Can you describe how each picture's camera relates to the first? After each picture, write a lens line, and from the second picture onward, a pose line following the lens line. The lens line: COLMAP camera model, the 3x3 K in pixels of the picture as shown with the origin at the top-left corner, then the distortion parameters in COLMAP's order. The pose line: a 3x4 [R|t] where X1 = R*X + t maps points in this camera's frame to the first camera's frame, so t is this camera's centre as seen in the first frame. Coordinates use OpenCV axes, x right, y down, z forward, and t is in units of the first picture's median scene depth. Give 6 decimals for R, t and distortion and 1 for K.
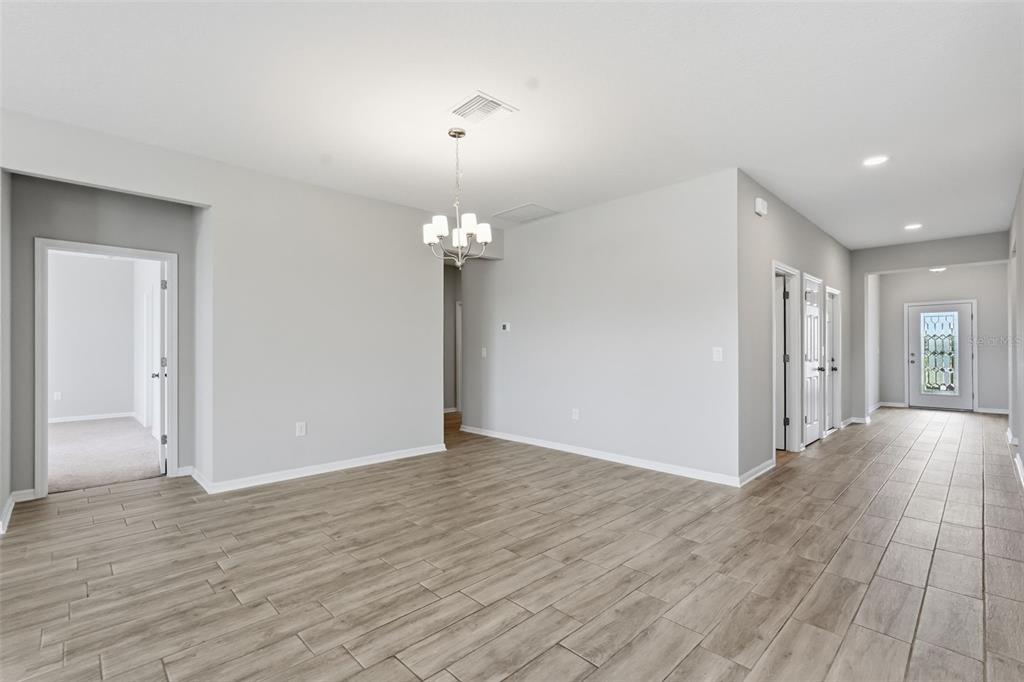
lens RADIAL K [[457.3, 0, 509.5], [0, 457.3, 346.0], [0, 0, 1]] dist [-0.010287, 0.003072]
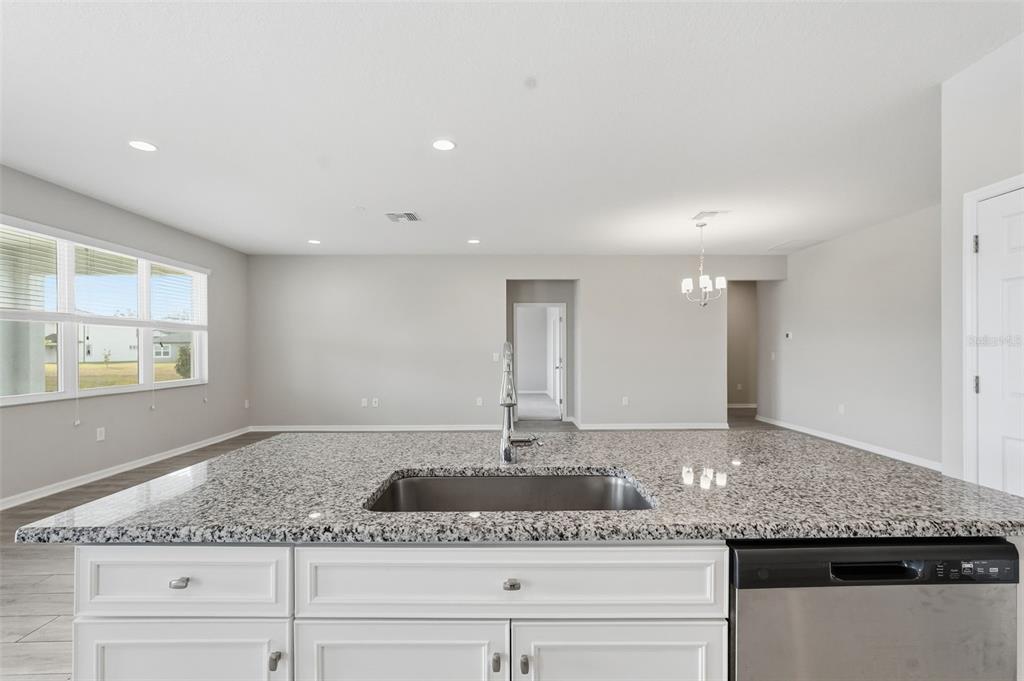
lens RADIAL K [[457.3, 0, 510.4], [0, 457.3, 353.0], [0, 0, 1]] dist [-0.010287, 0.003072]
pose [[0.723187, 0.002522, -0.690648, 0.406998], [0.007146, 0.999912, 0.011135, -0.019075], [0.690616, -0.012988, 0.723105, -0.525539]]
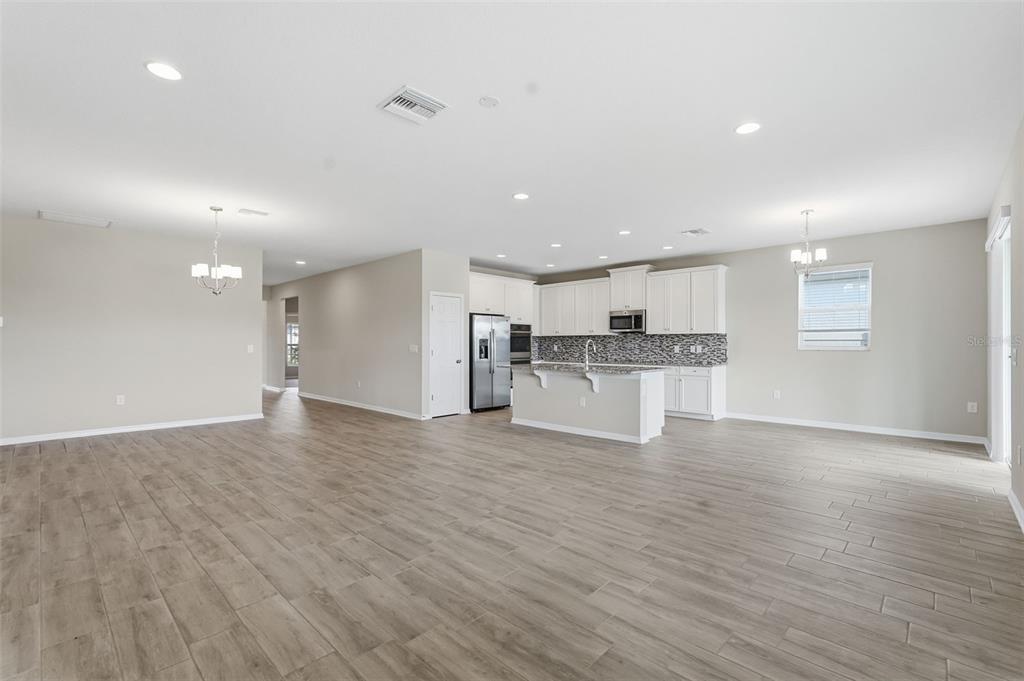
lens RADIAL K [[457.3, 0, 520.6], [0, 457.3, 339.2], [0, 0, 1]] dist [-0.010287, 0.003072]
pose [[-0.055045, 0.012613, 0.998404, -1.342089], [-0.007646, 0.999886, -0.013053, -0.004231], [-0.998455, -0.008352, -0.054942, 0.025992]]
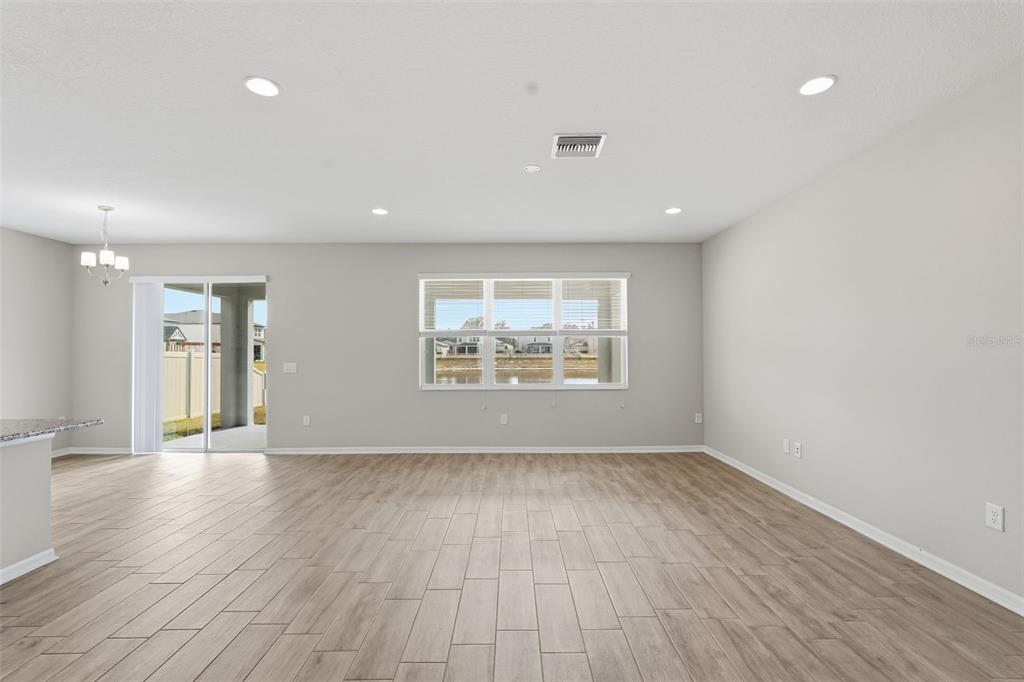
lens RADIAL K [[457.3, 0, 510.8], [0, 457.3, 343.4], [0, 0, 1]] dist [-0.010287, 0.003072]
pose [[-0.691508, -0.009378, -0.722308, -0.015996], [0.009167, 0.999721, -0.021755, -0.028310], [0.722311, -0.021665, -0.691229, 0.587372]]
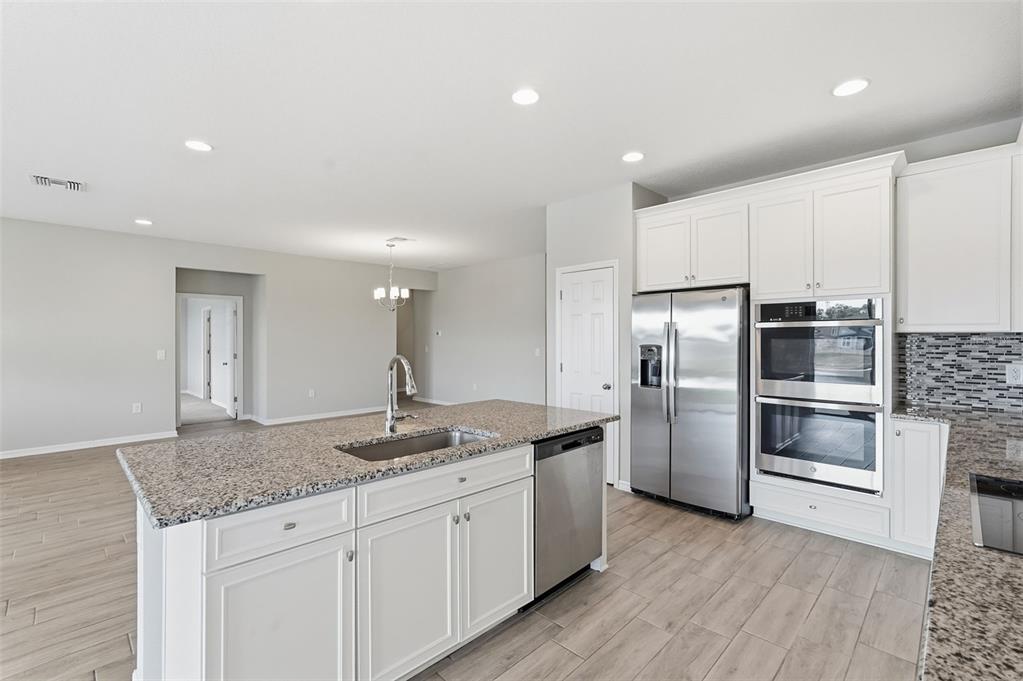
lens RADIAL K [[456.8, 0, 507.5], [0, 456.8, 340.1], [0, 0, 1]] dist [-0.010287, 0.003072]
pose [[0.999934, -0.000272, 0.011489, 0.296691], [0.000162, 0.999955, 0.009521, -0.046035], [-0.011491, -0.009519, 0.999889, -0.812581]]
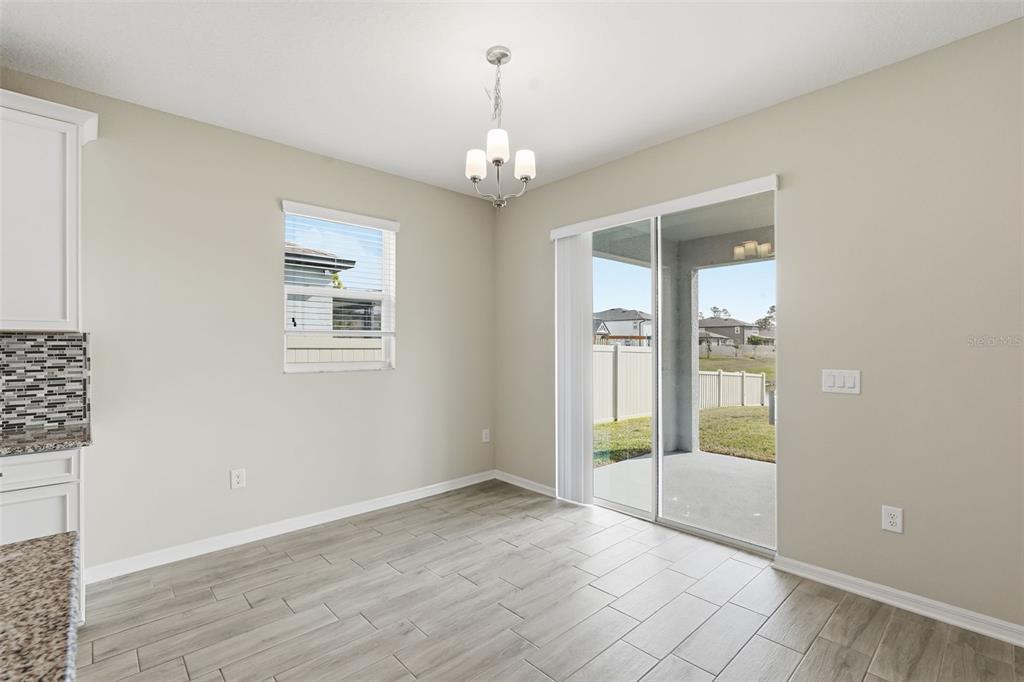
lens RADIAL K [[457.3, 0, 514.3], [0, 457.3, 348.3], [0, 0, 1]] dist [-0.010287, 0.003072]
pose [[-0.999940, 0.002770, 0.010568, -0.149405], [0.002736, 0.999991, -0.003231, -0.032308], [-0.010577, -0.003202, -0.999939, -0.296555]]
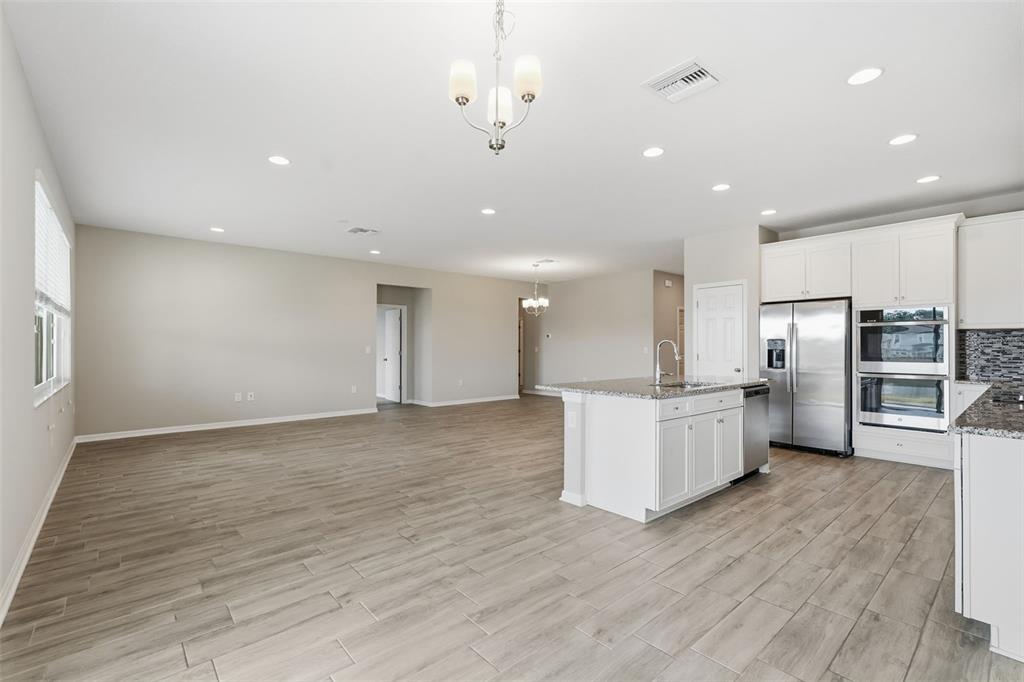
lens RADIAL K [[457.3, 0, 505.1], [0, 457.3, 344.8], [0, 0, 1]] dist [-0.010287, 0.003072]
pose [[0.997894, 0.001363, -0.064844, -0.091923], [-0.001142, 0.999993, 0.003445, -0.015665], [0.064849, -0.003363, 0.997889, -1.256212]]
